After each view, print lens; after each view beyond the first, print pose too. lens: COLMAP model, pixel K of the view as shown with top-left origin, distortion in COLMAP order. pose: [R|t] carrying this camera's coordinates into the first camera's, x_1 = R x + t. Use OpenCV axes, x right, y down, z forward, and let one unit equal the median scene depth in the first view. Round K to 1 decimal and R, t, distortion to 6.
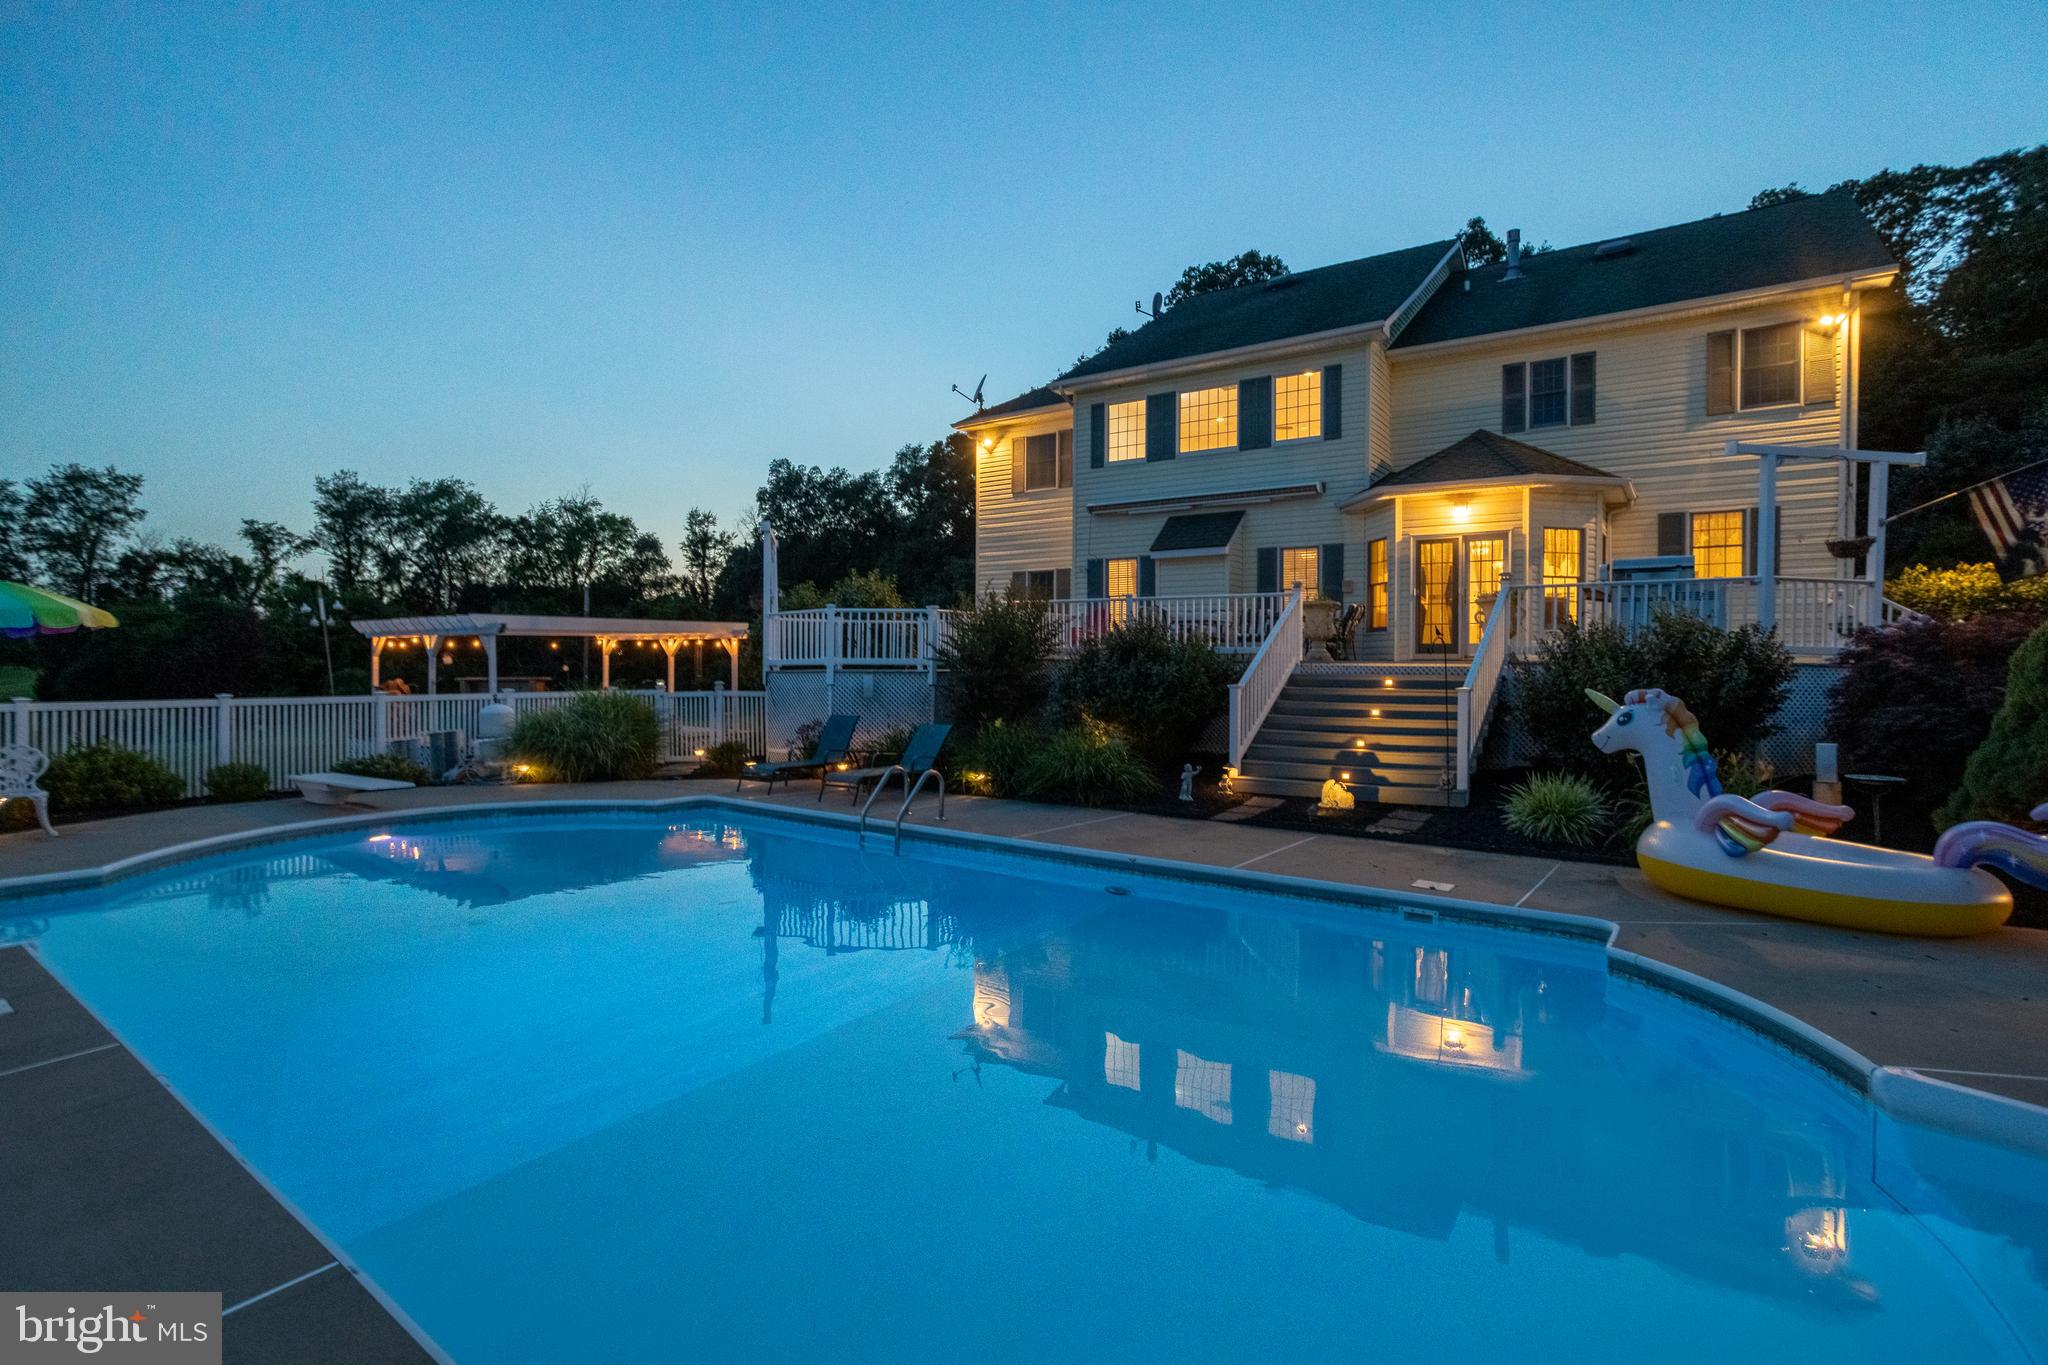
lens RADIAL K [[987.3, 0, 1017.3], [0, 987.3, 684.1], [0, 0, 1]] dist [-0.033470, 0.024633]
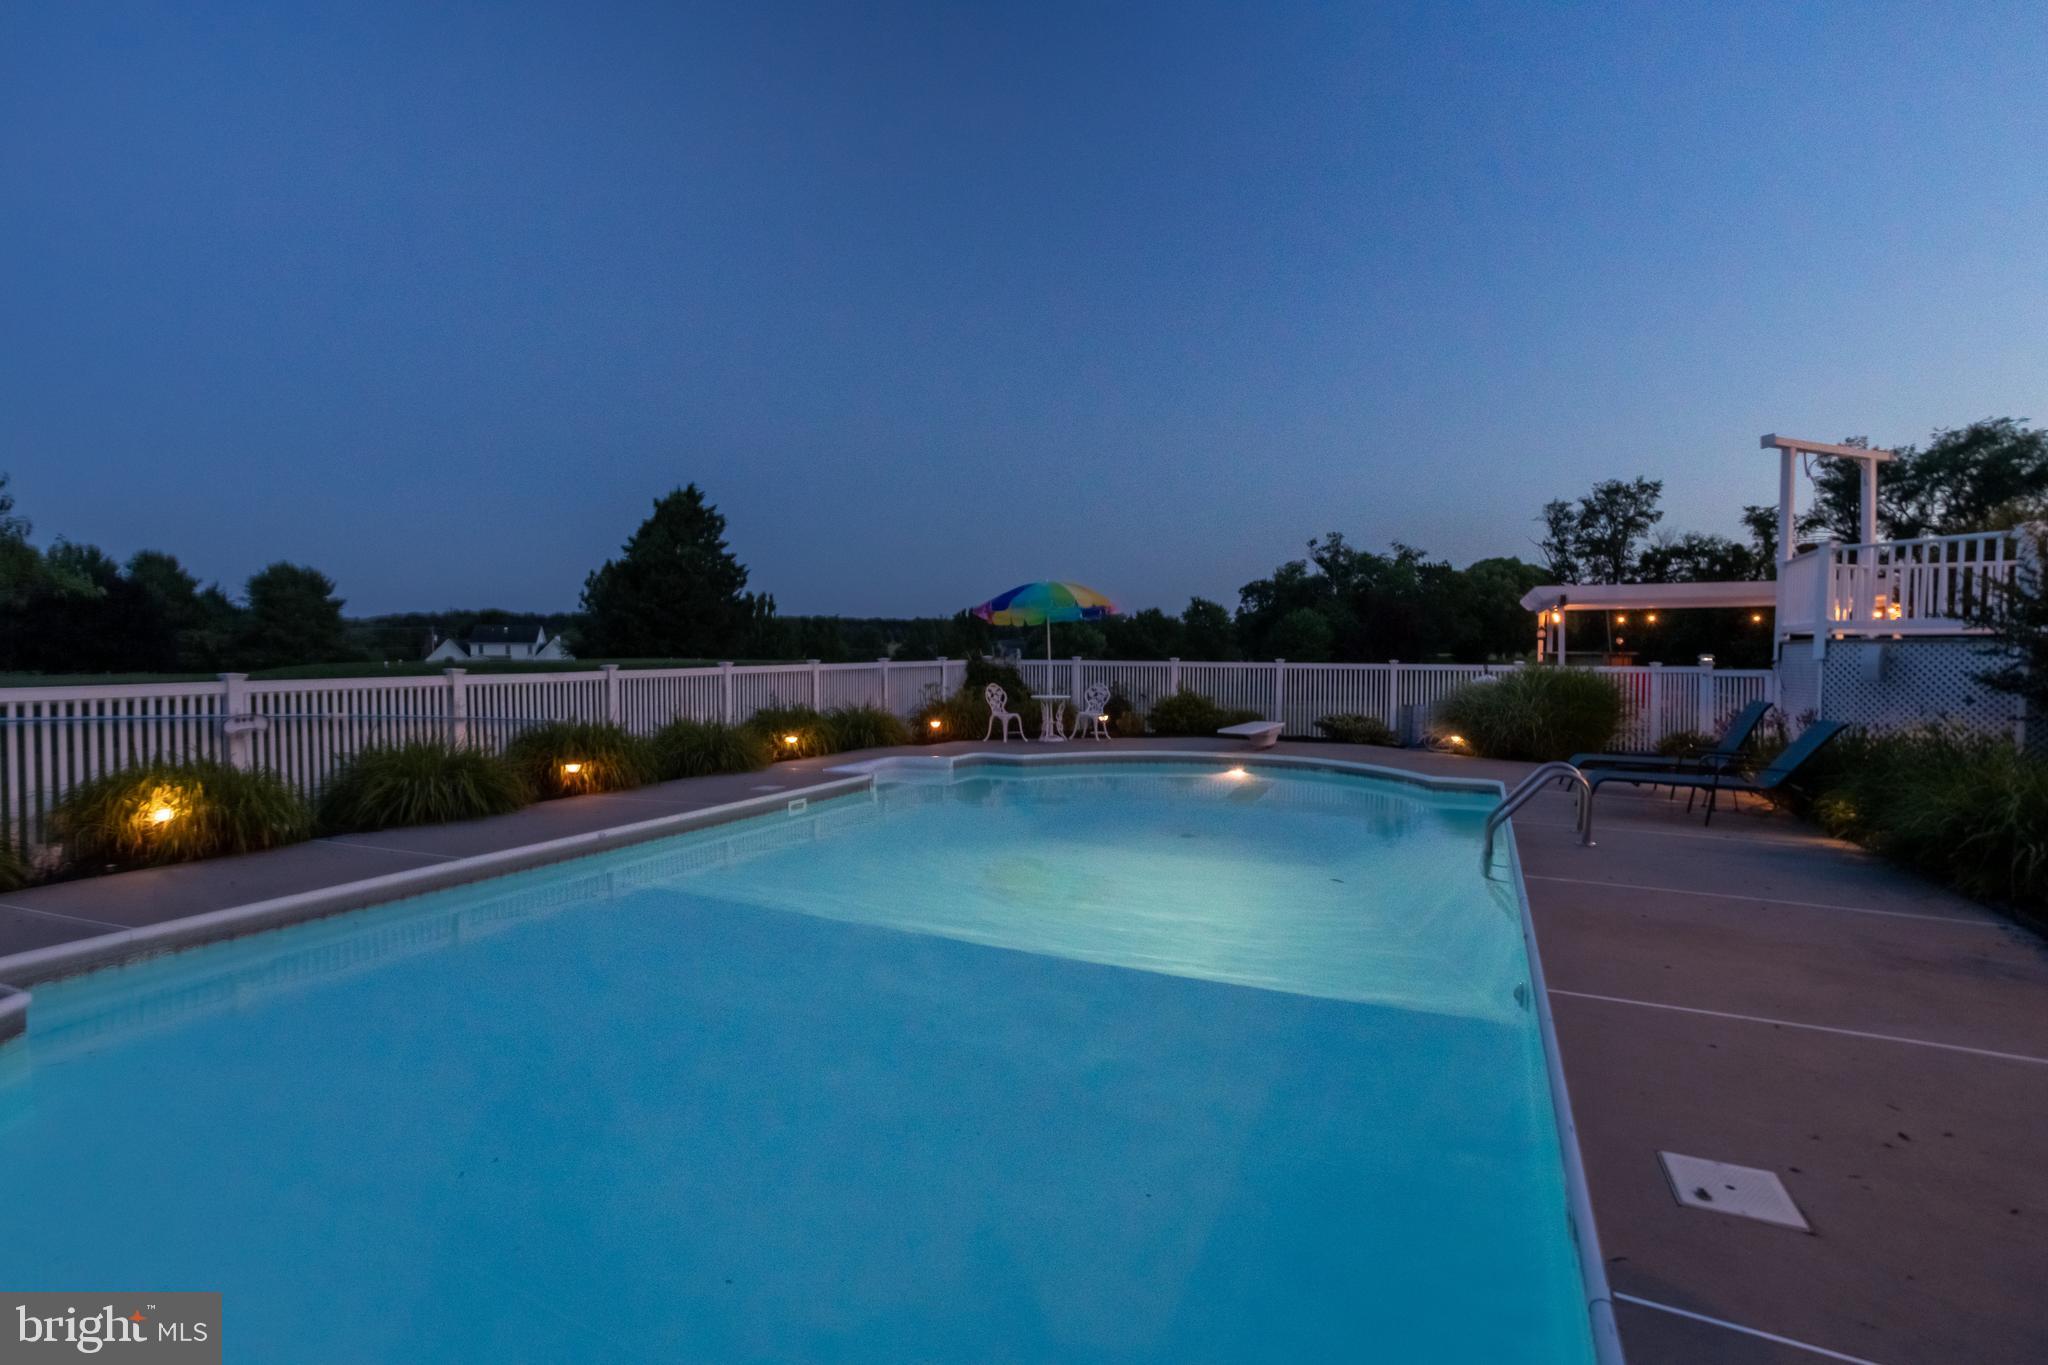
lens RADIAL K [[987.3, 0, 1022.8], [0, 987.3, 689.5], [0, 0, 1]] dist [-0.033470, 0.024633]
pose [[0.219894, 0.041004, -0.974662, 0.282983], [-0.022321, 0.999066, 0.036994, 0.006595], [0.975268, 0.013621, 0.220604, 0.274322]]
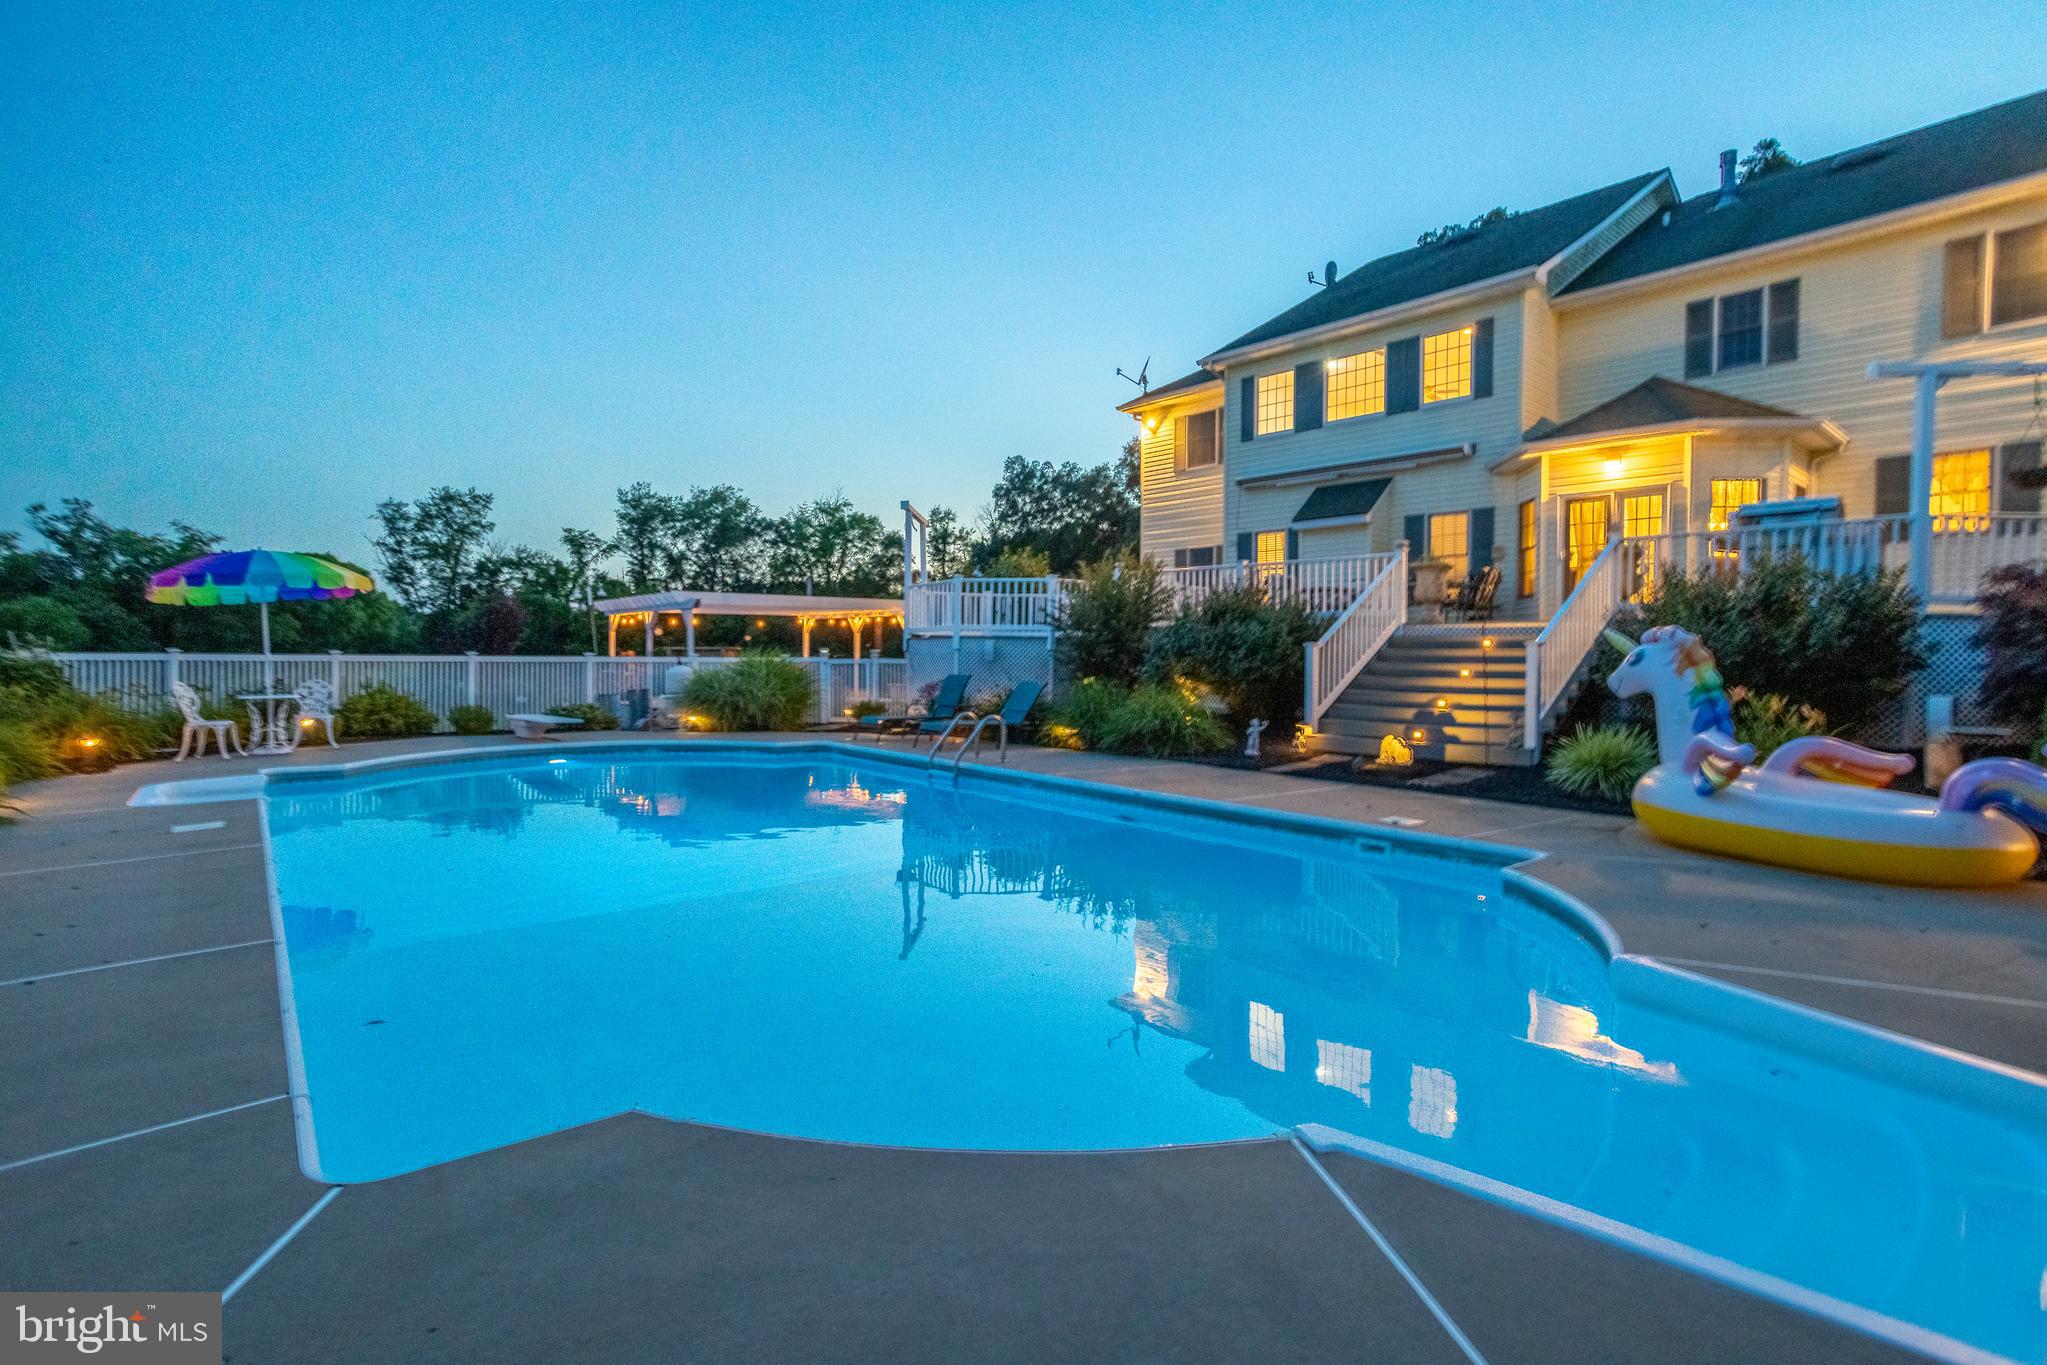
lens RADIAL K [[986.9, 0, 1015.3], [0, 986.9, 680.7], [0, 0, 1]] dist [-0.033470, 0.024633]
pose [[0.969756, 0.009959, -0.243873, 0.115005], [-0.009203, 0.999949, 0.004237, 0.024700], [0.243903, -0.001865, 0.969798, -0.028409]]
